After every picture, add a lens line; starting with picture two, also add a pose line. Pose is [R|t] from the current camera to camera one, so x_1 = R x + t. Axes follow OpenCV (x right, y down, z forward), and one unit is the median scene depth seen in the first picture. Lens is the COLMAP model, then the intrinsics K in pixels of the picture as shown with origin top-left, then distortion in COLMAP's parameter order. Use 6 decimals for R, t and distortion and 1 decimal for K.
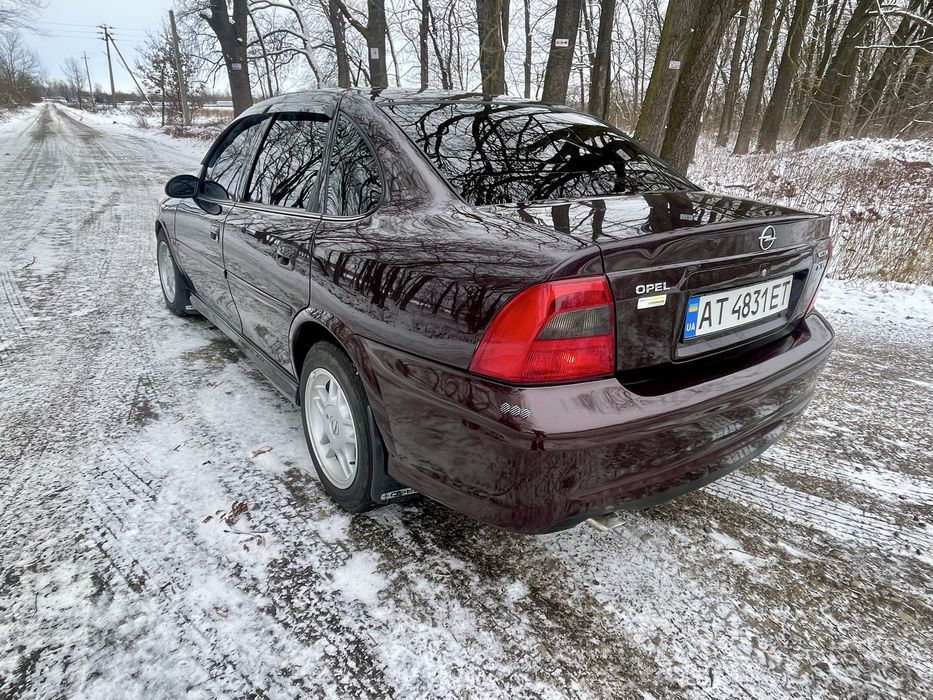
lens RADIAL K [[594.7, 0, 465.3], [0, 594.7, 345.5], [0, 0, 1]] dist [-0.015790, 0.007898]
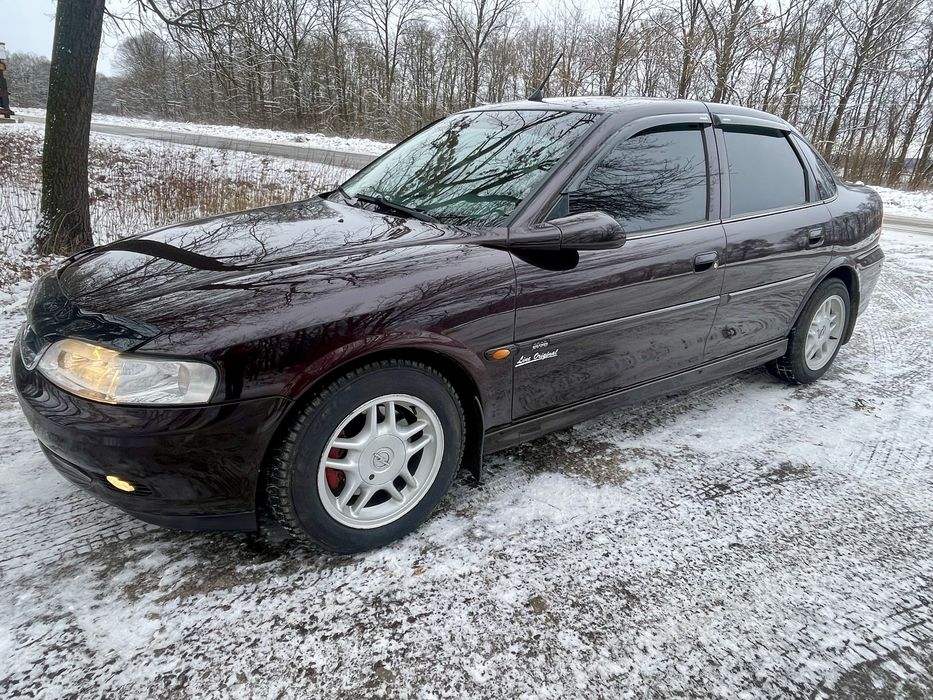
lens RADIAL K [[594.7, 0, 463.3], [0, 594.7, 348.1], [0, 0, 1]] dist [-0.015790, 0.007898]
pose [[0.019185, -0.351782, 0.935886, -1.767500], [0.303938, 0.893810, 0.329736, -0.650070], [-0.952499, 0.278125, 0.124068, 1.759190]]
